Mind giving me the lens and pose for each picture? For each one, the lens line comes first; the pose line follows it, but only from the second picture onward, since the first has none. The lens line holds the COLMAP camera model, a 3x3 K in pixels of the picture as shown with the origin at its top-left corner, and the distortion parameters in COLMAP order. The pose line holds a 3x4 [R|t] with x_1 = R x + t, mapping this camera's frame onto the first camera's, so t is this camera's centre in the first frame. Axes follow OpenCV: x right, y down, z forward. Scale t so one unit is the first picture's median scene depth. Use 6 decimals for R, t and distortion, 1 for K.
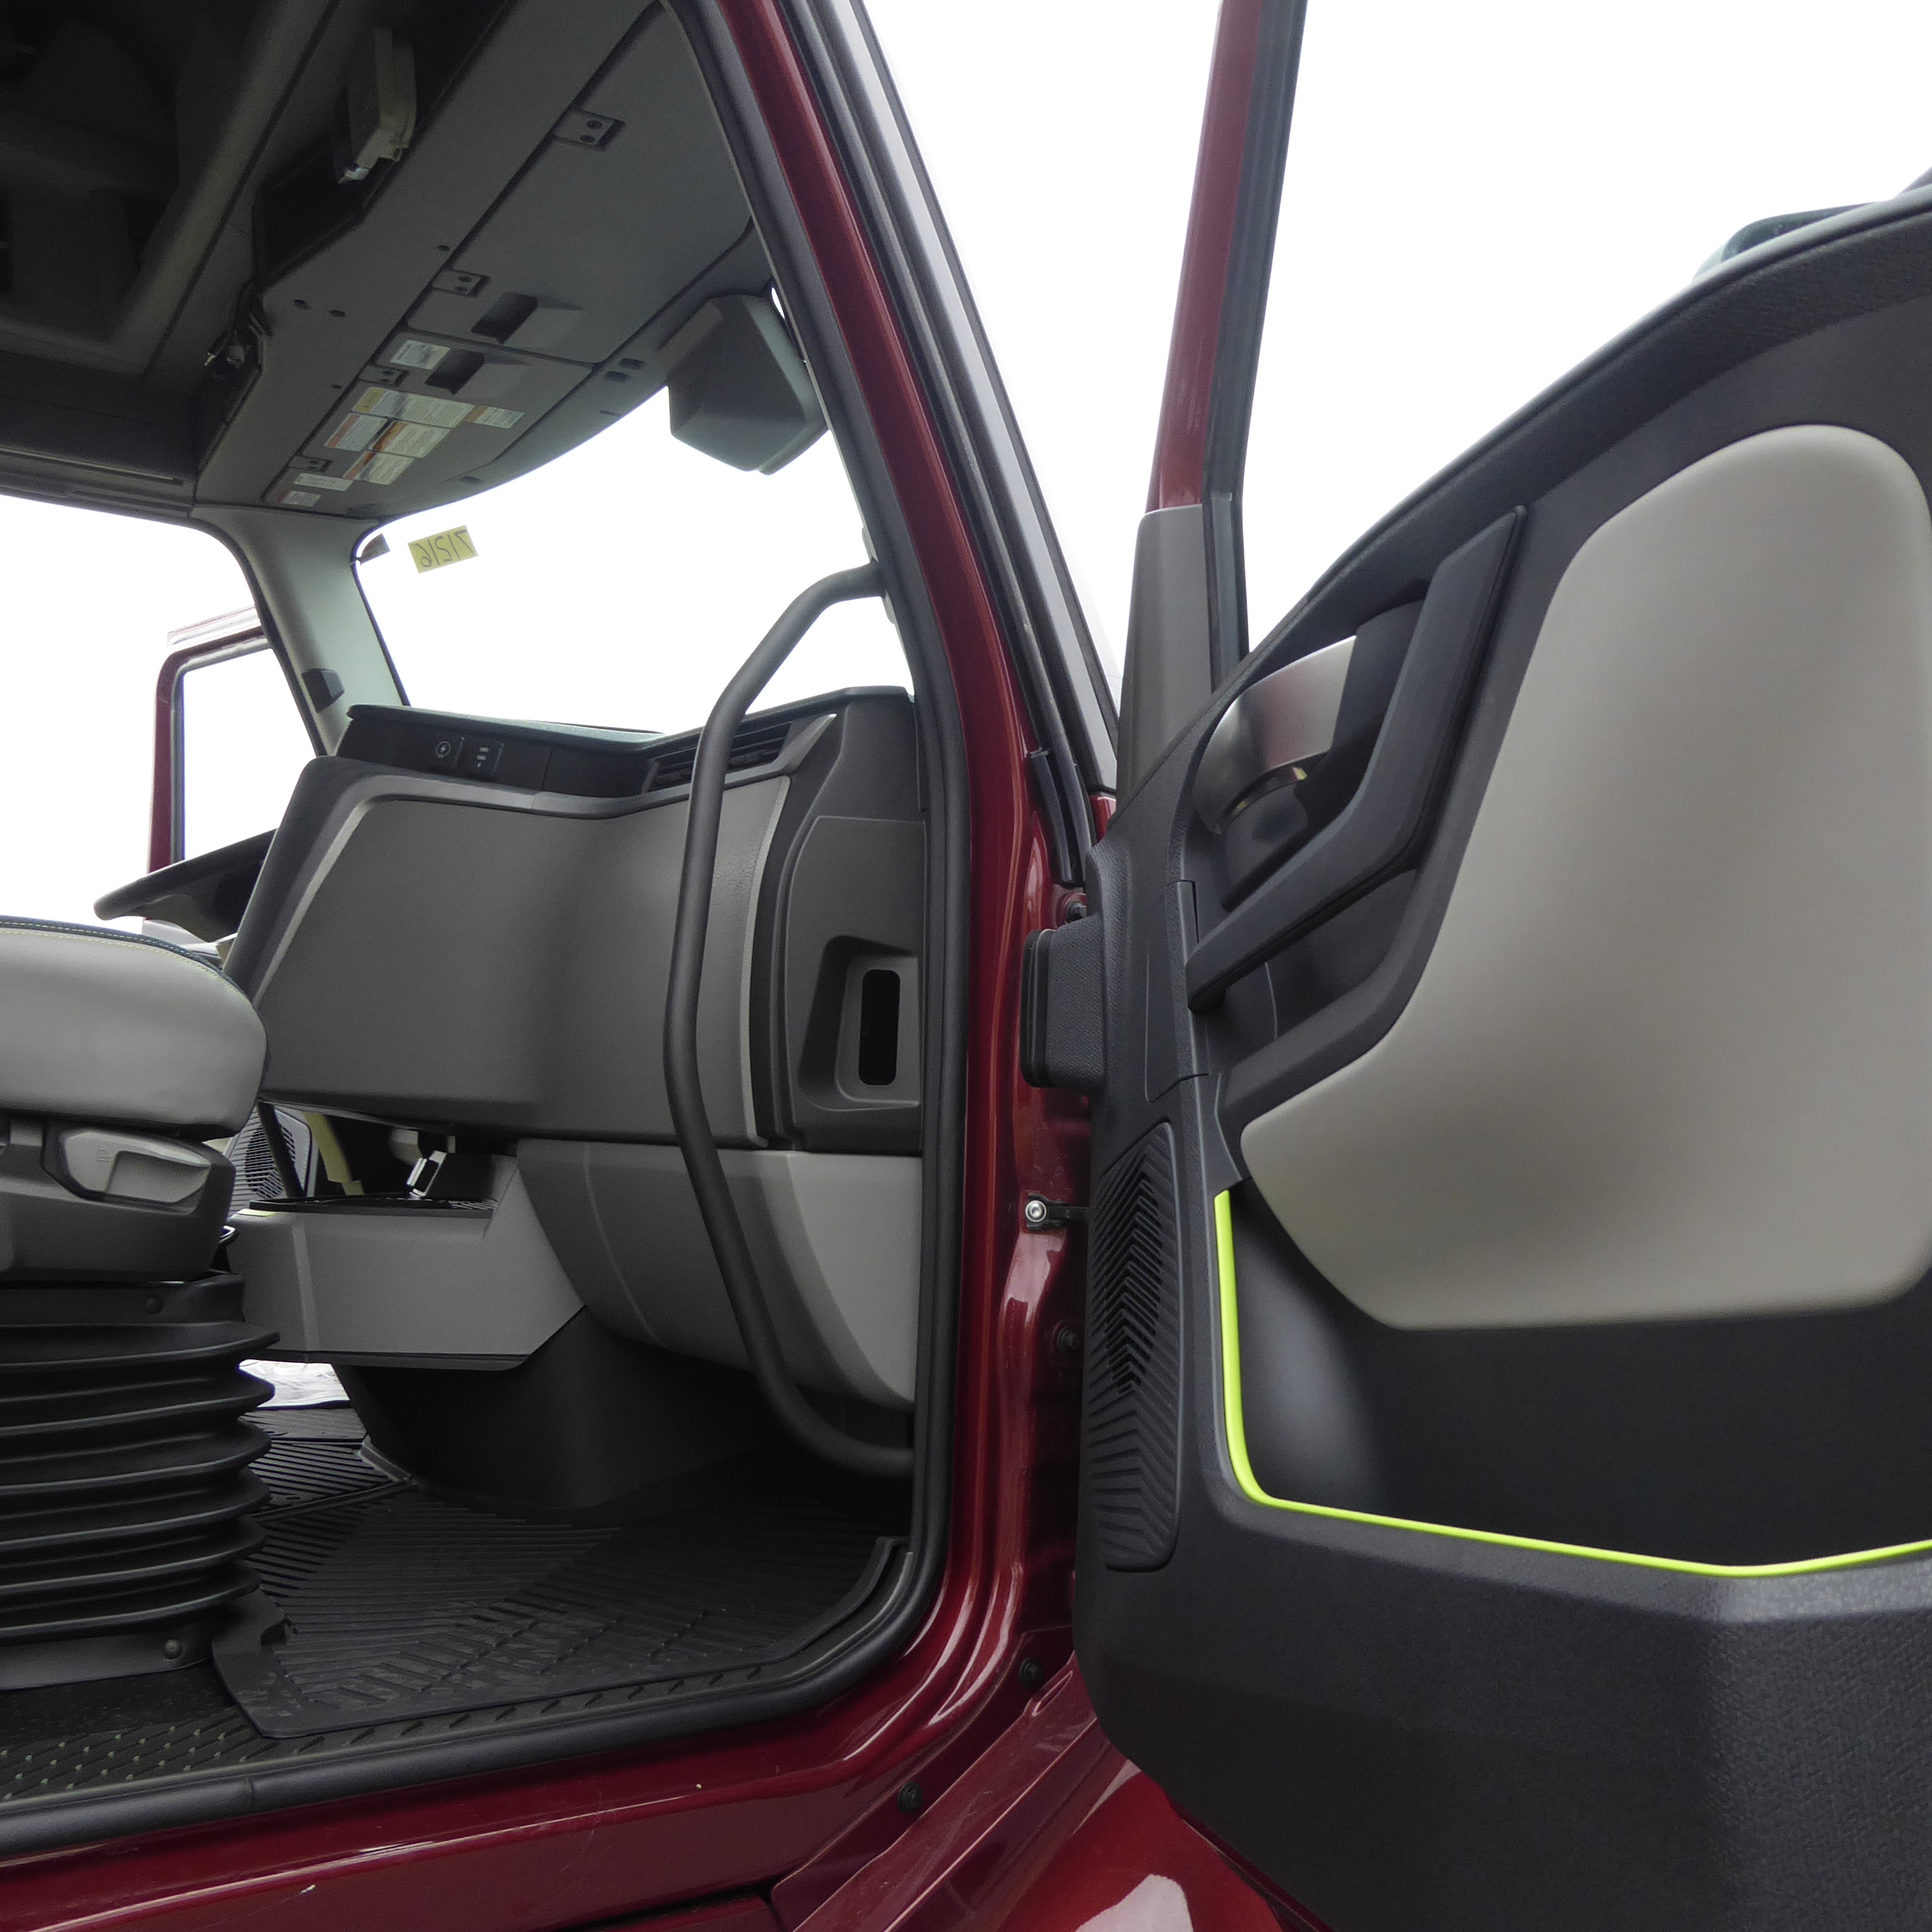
lens RADIAL K [[1867.1, 0, 961.7], [0, 1867.1, 958.7], [0, 0, 1]] dist [-0.018544, -0.008057]
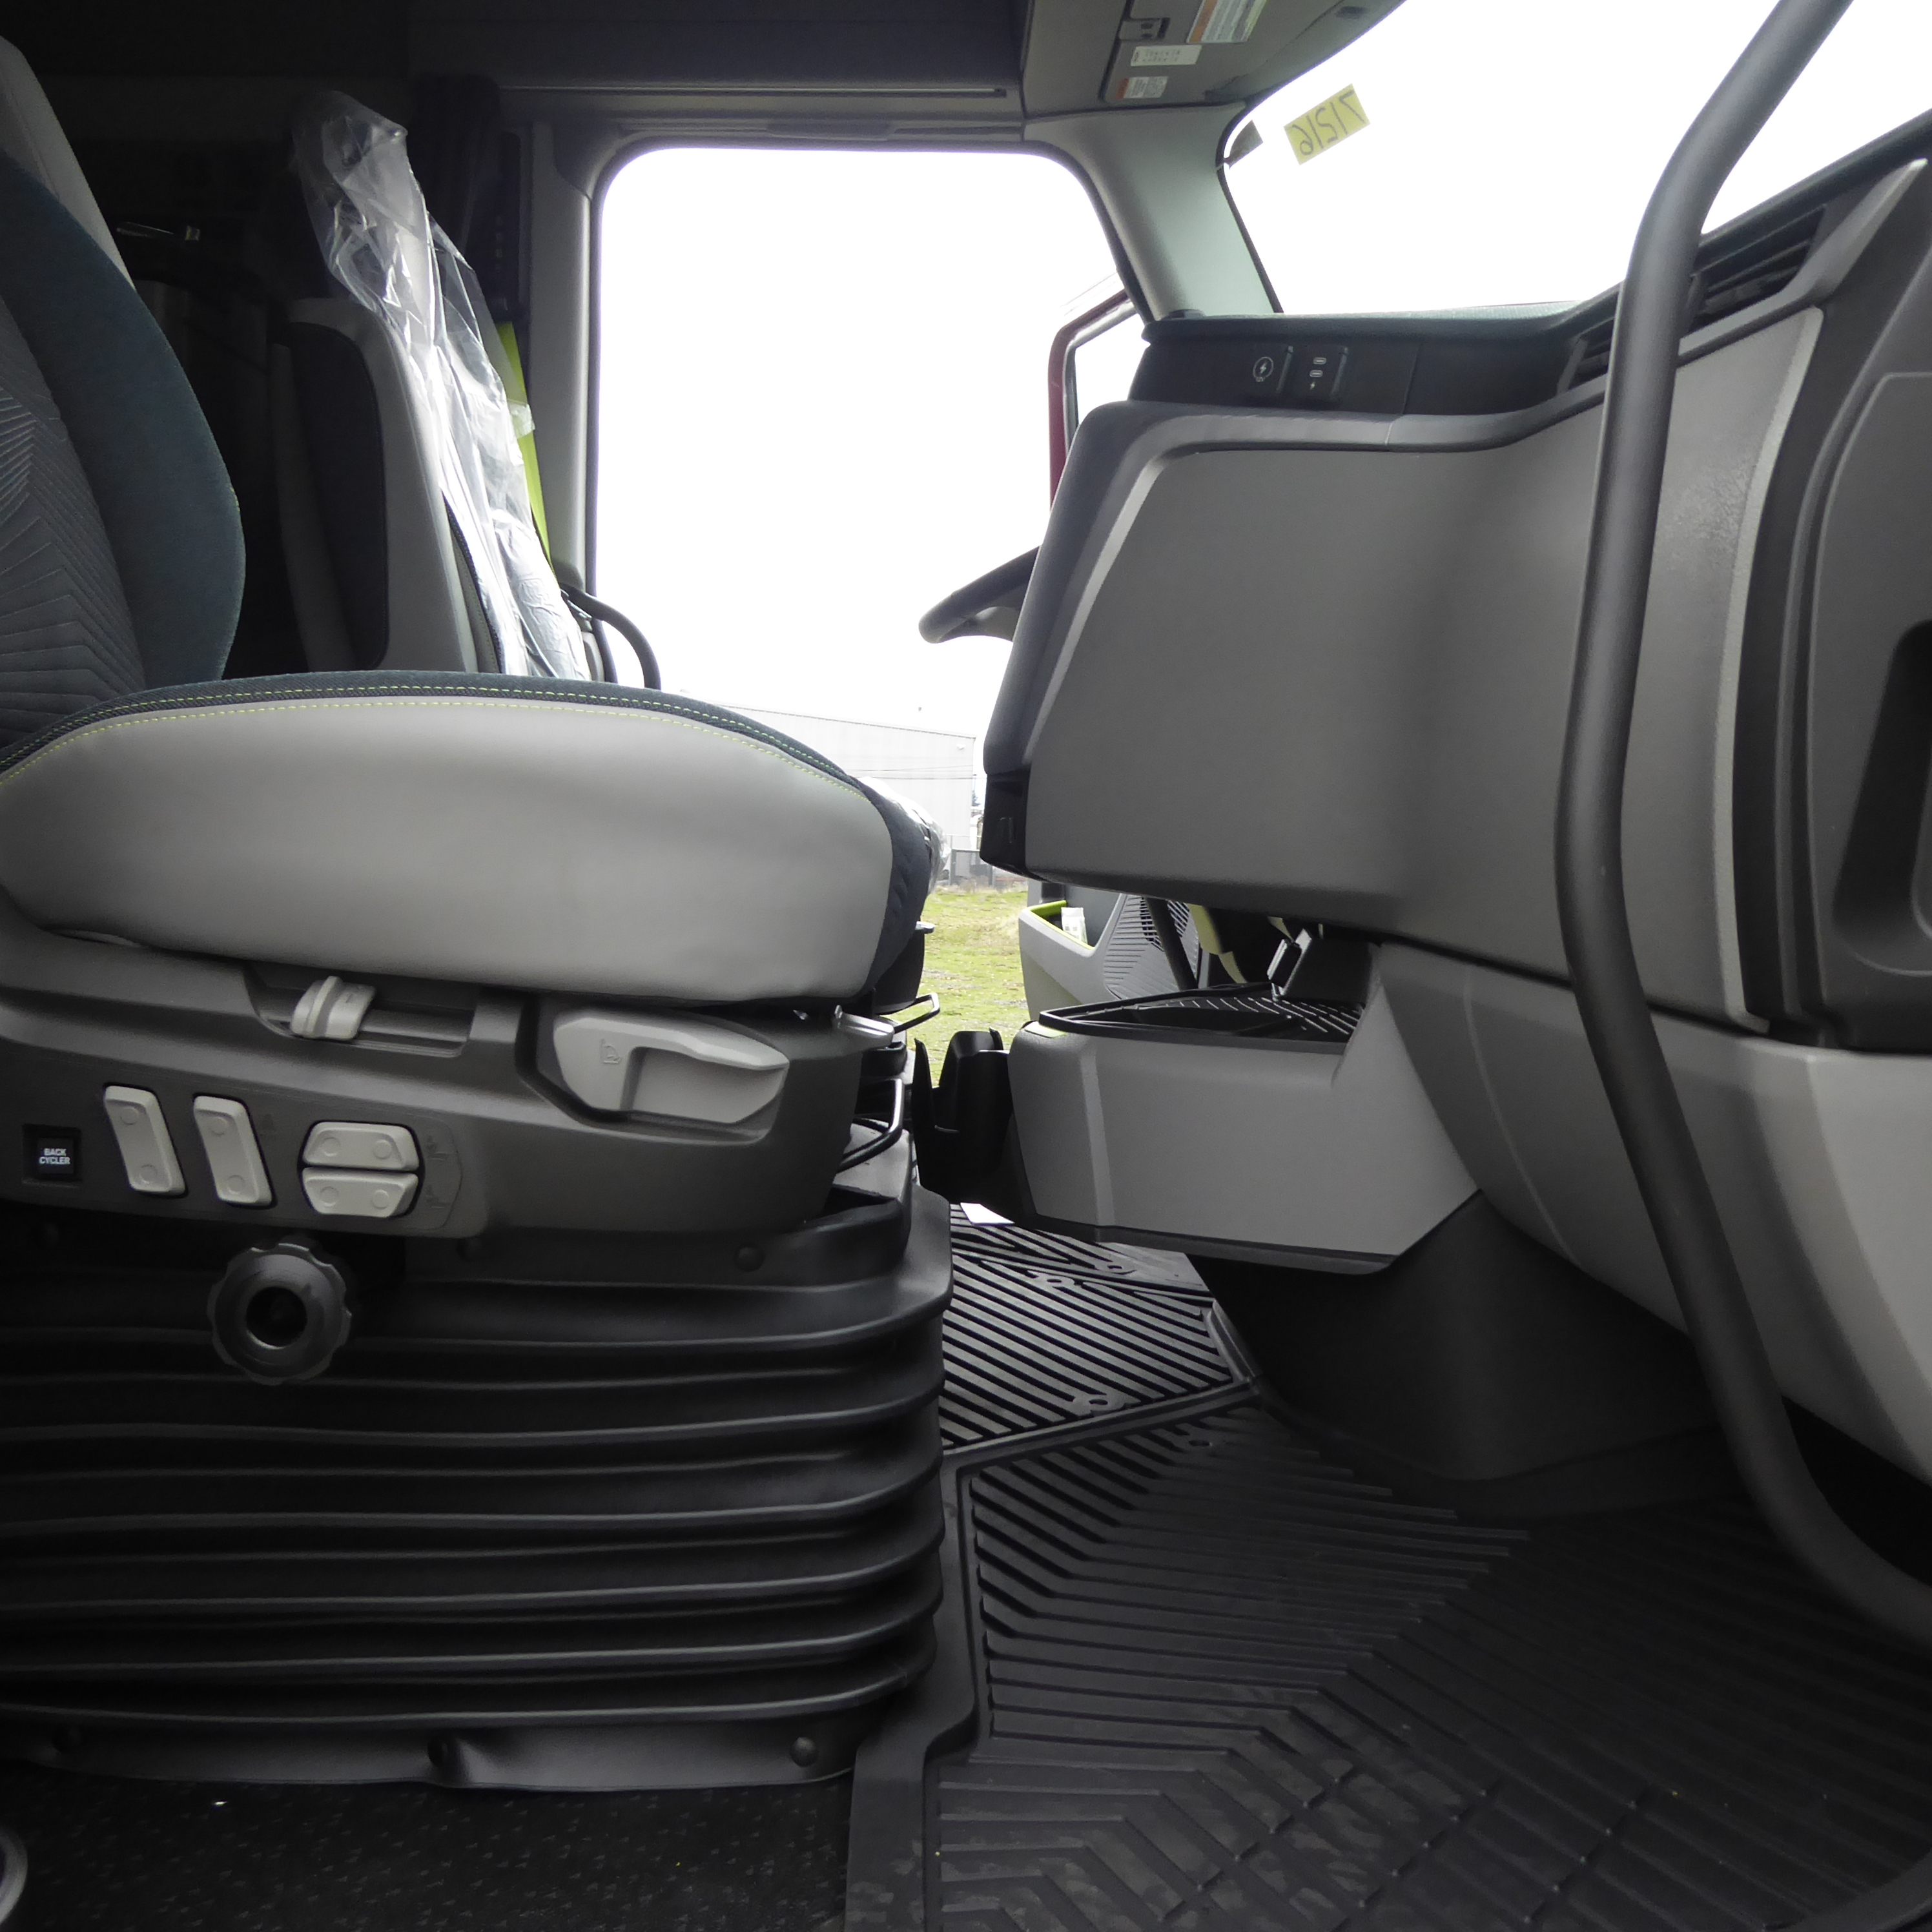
lens RADIAL K [[1867.1, 0, 961.7], [0, 1867.1, 958.7], [0, 0, 1]] dist [-0.018544, -0.008057]
pose [[0.867883, 0.028293, -0.495963, -0.033967], [0.054380, 0.986966, 0.151464, -0.009857], [0.493784, -0.158423, 0.855032, 0.359627]]
